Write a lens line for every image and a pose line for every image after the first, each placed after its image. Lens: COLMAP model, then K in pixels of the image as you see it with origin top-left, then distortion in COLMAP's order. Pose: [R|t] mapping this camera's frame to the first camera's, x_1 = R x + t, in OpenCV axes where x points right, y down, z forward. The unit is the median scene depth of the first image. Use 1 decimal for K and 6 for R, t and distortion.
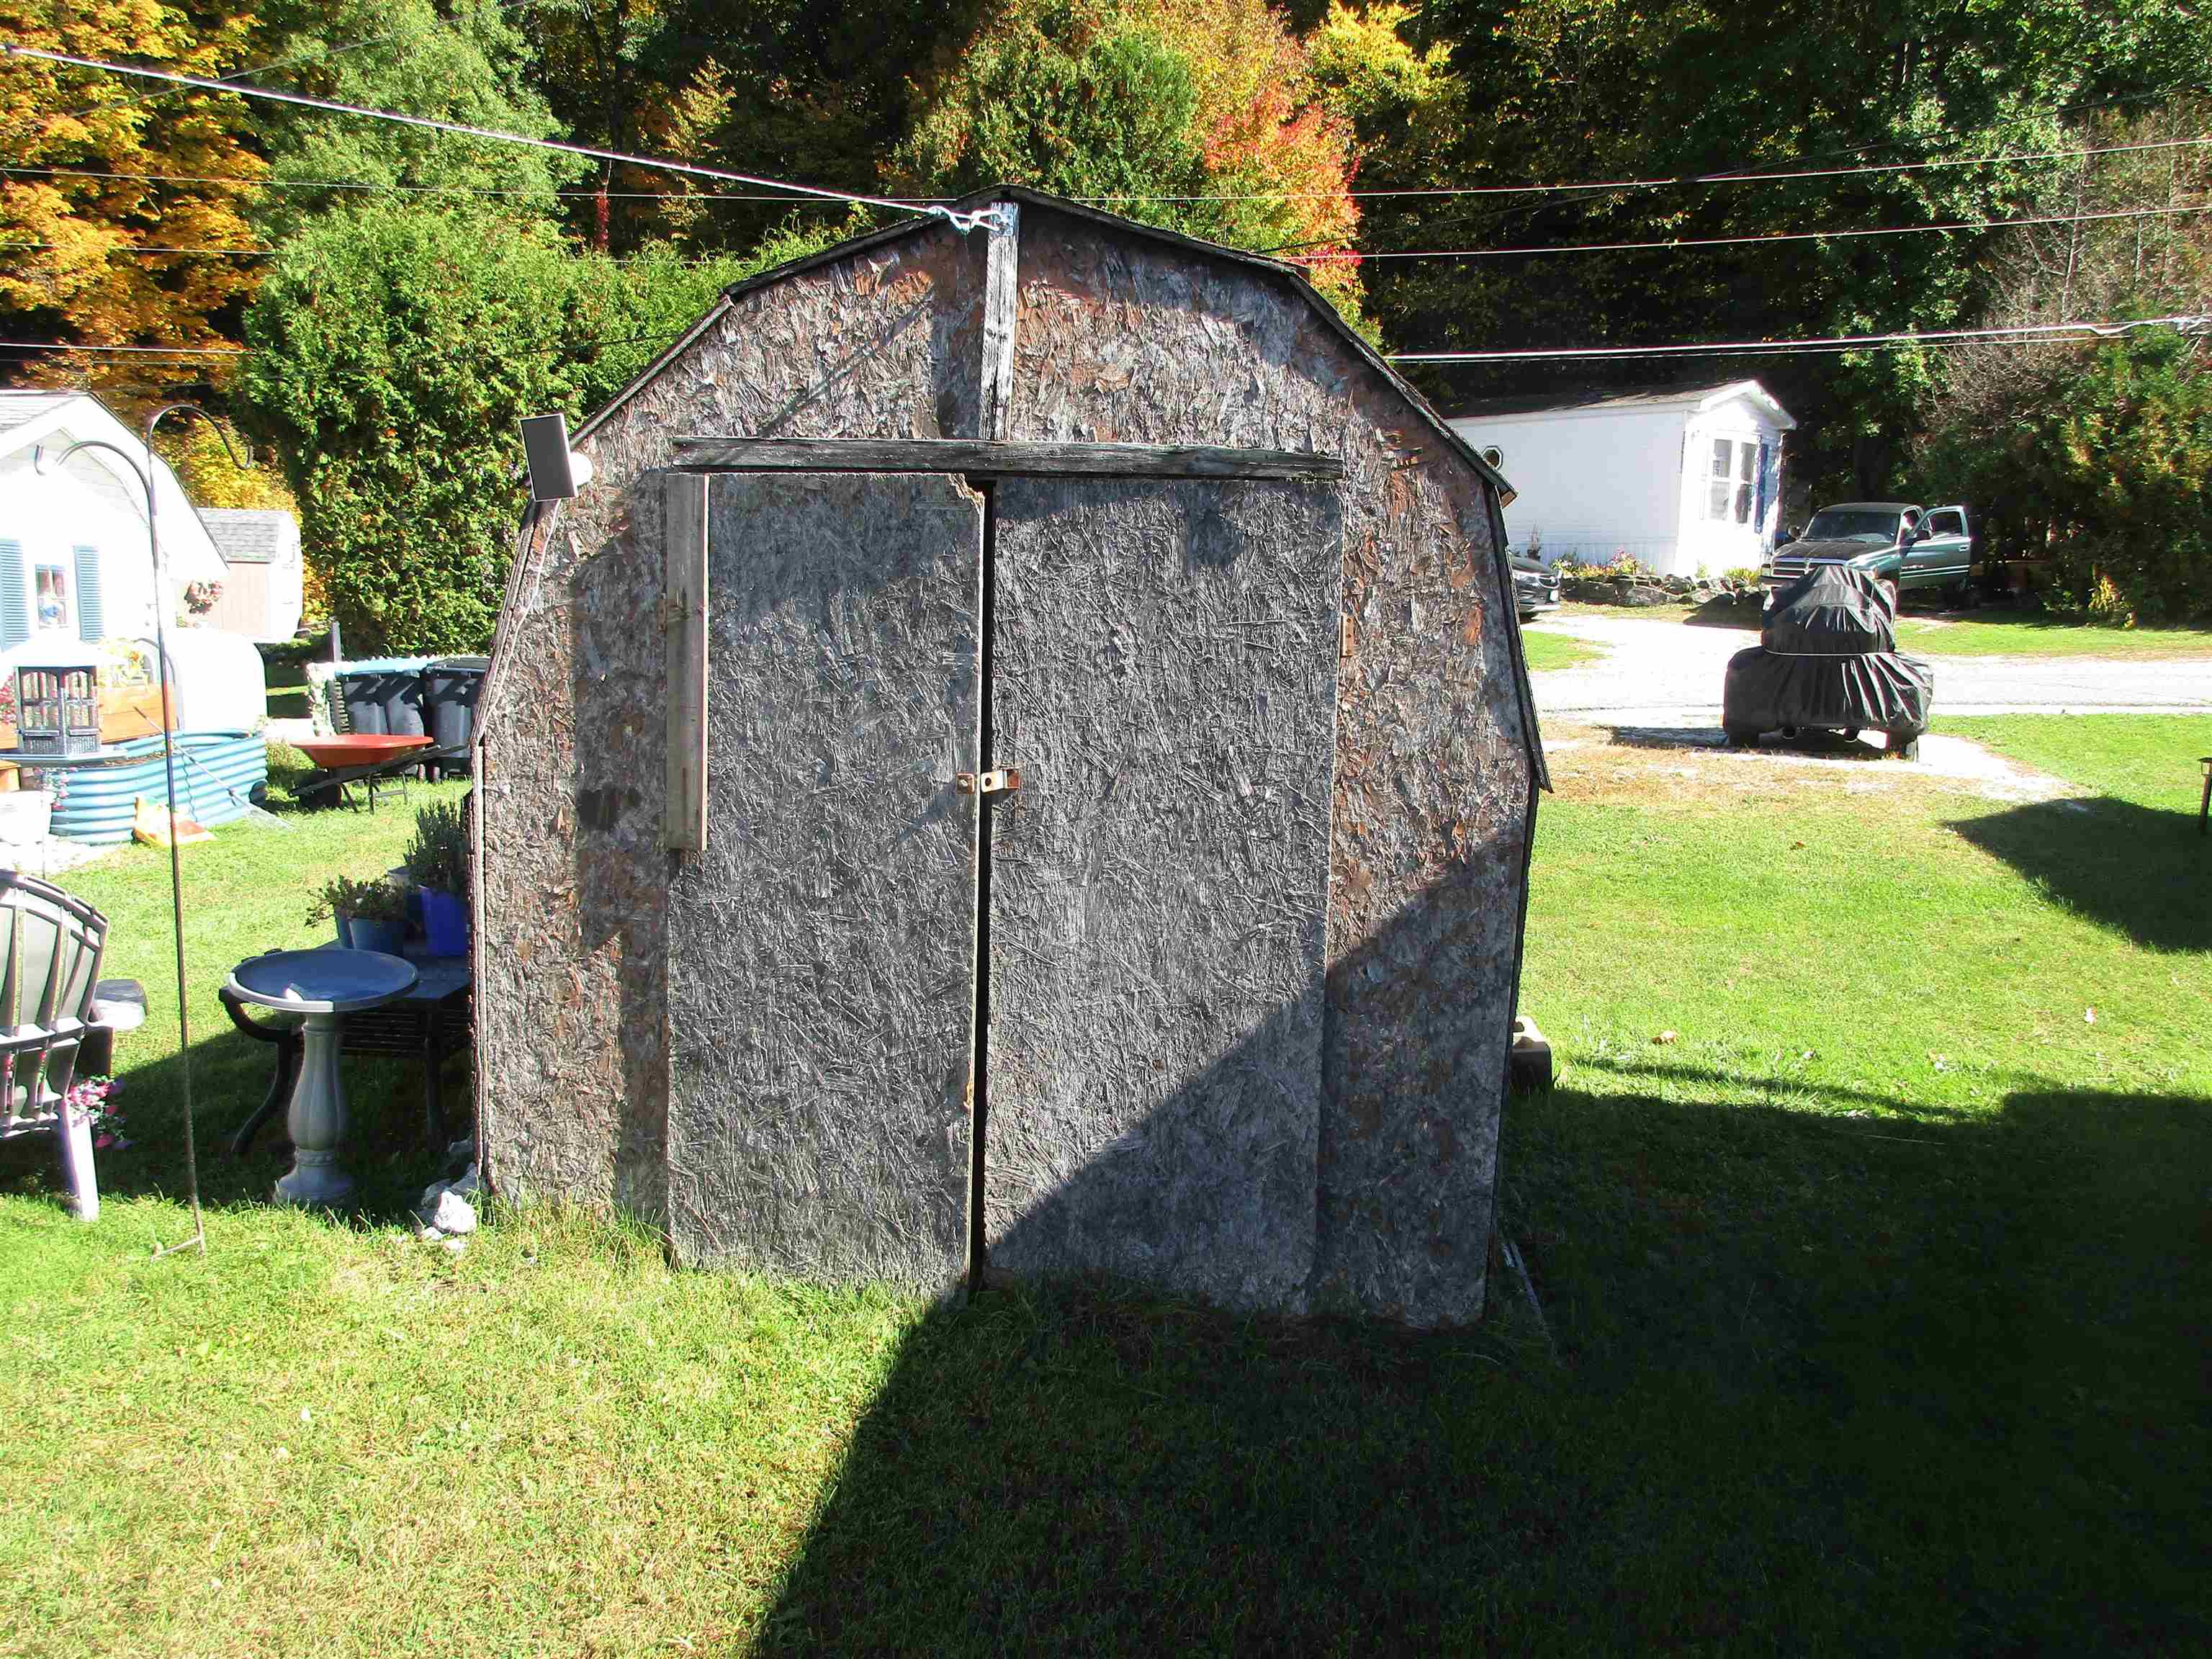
lens RADIAL K [[1636.0, 0, 1104.6], [0, 1636.0, 829.0], [0, 0, 1]] dist [-0.007114, 0.001957]
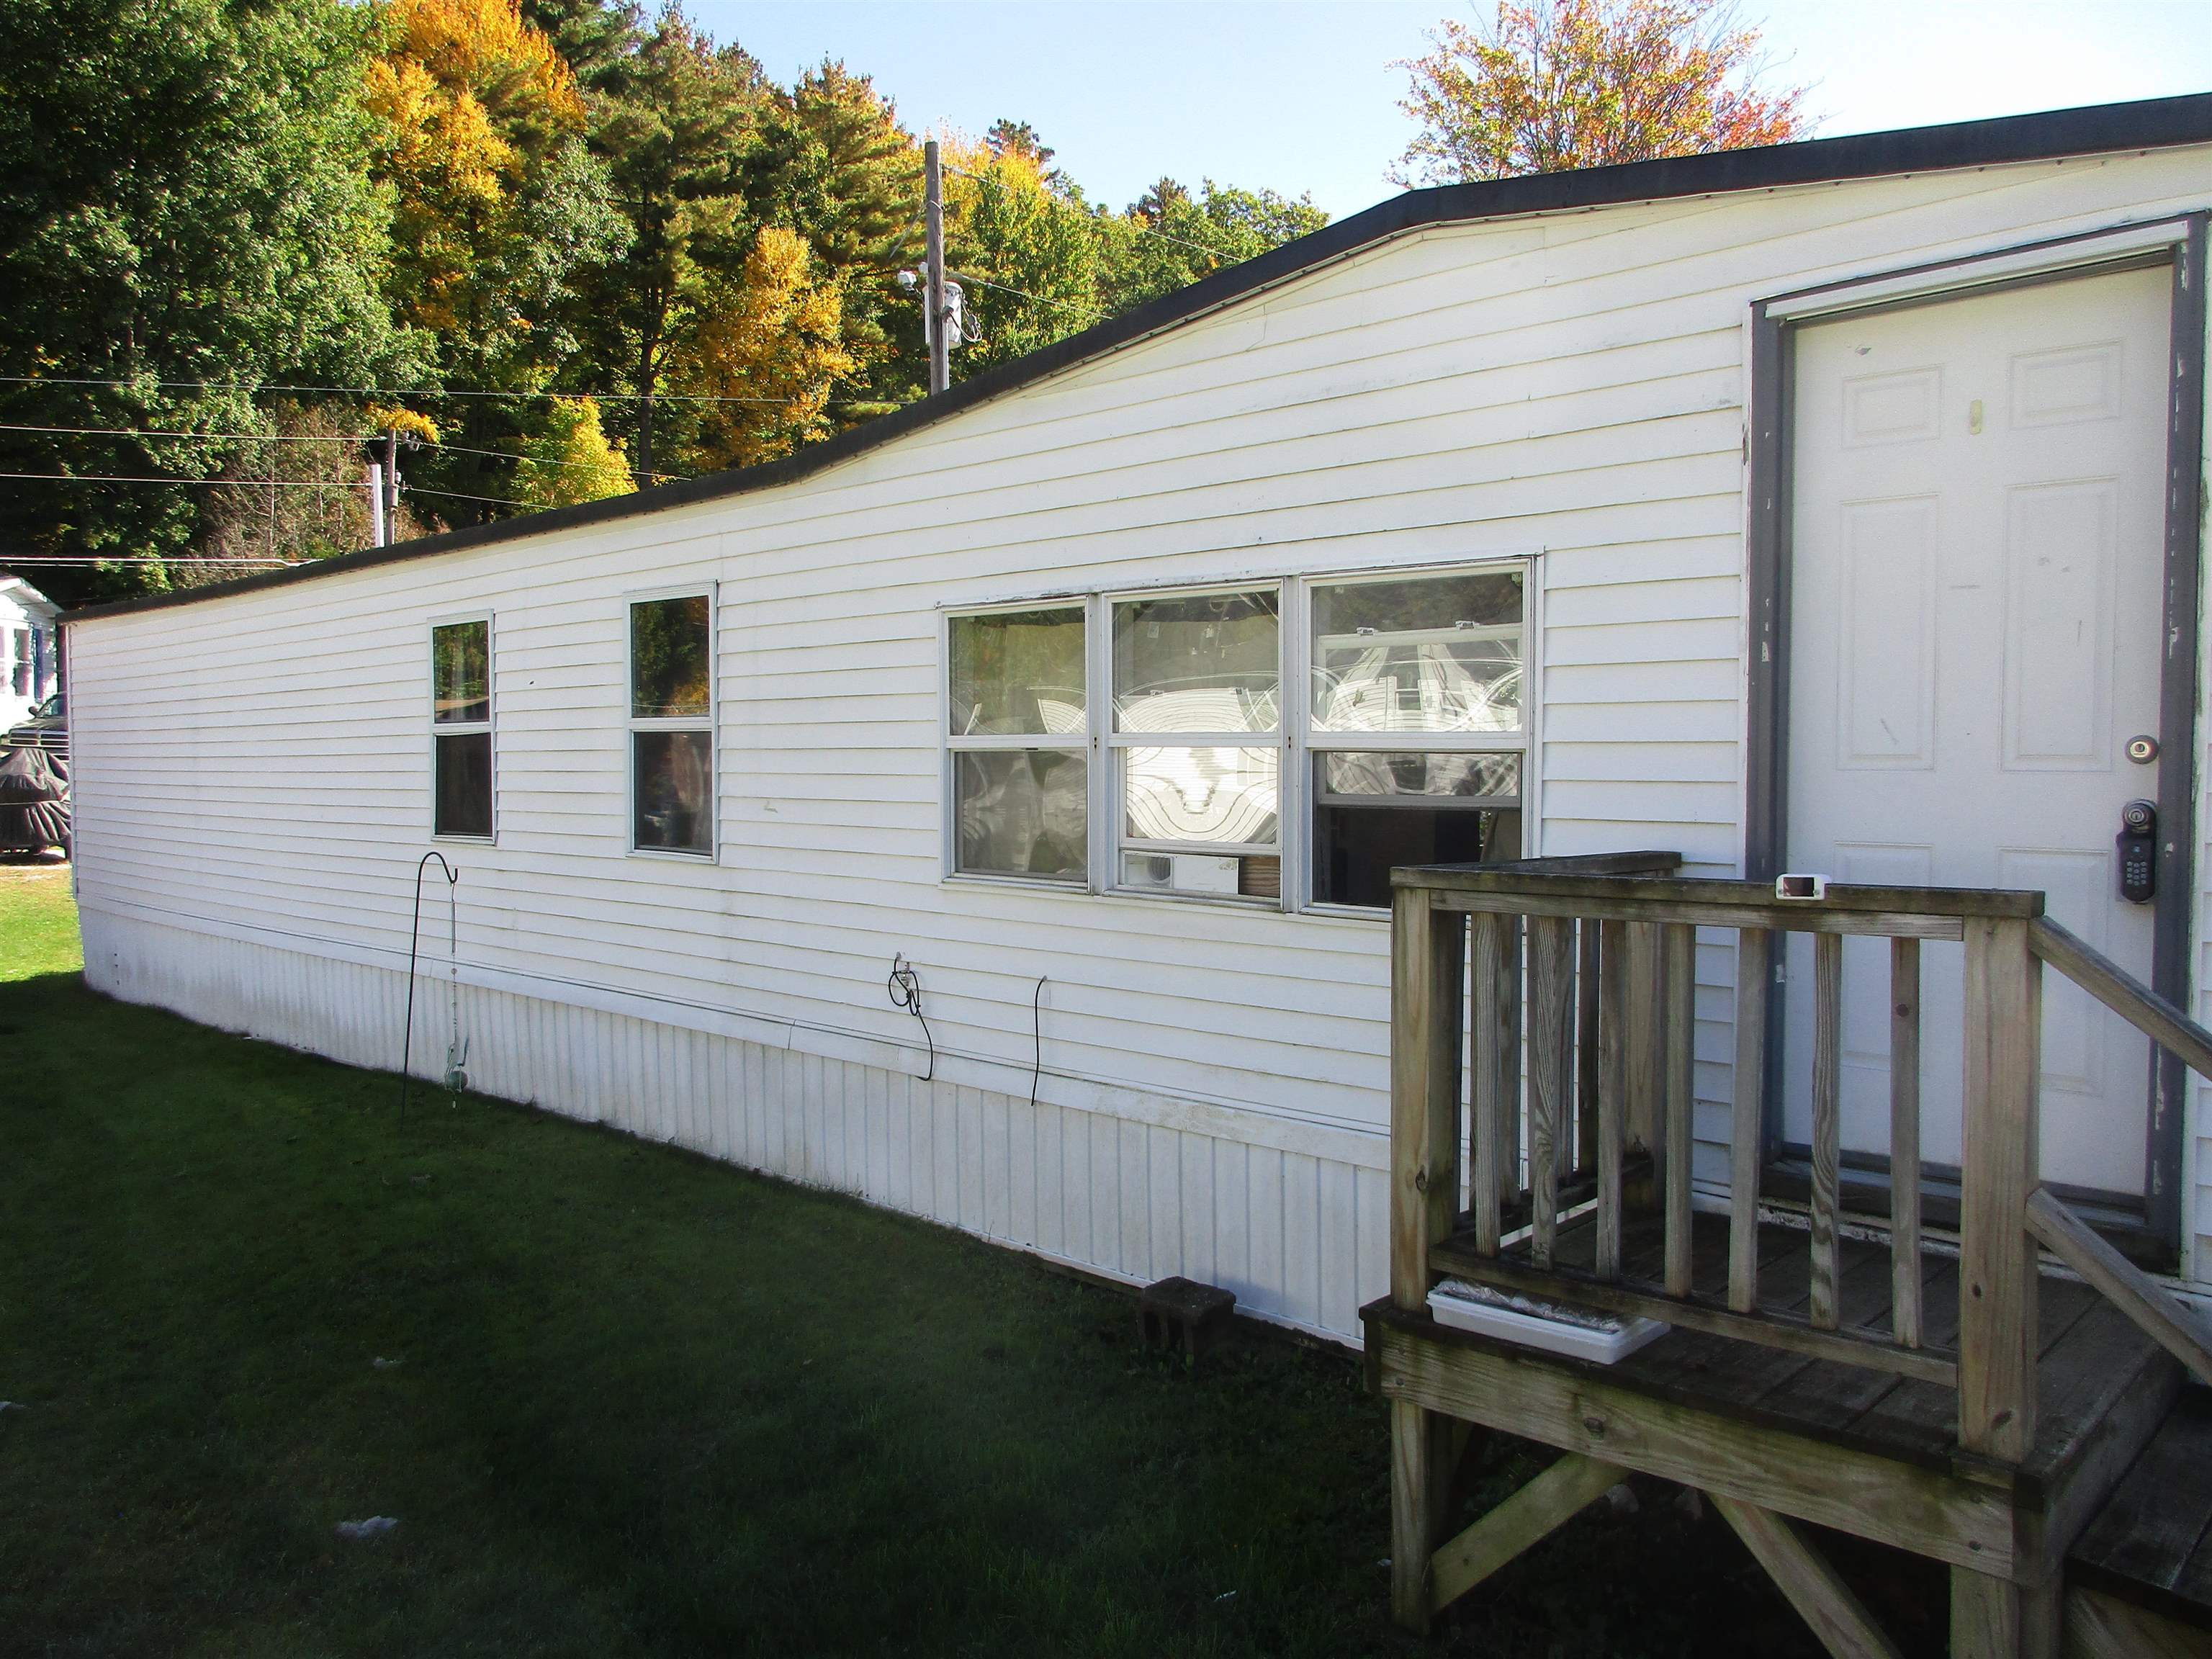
lens RADIAL K [[1636.0, 0, 1106.9], [0, 1636.0, 821.7], [0, 0, 1]] dist [-0.007114, 0.001957]
pose [[0.610696, -0.056653, 0.789836, -0.071018], [0.128330, 0.991333, -0.028118, 0.039392], [-0.781398, 0.118531, 0.612673, -0.344349]]
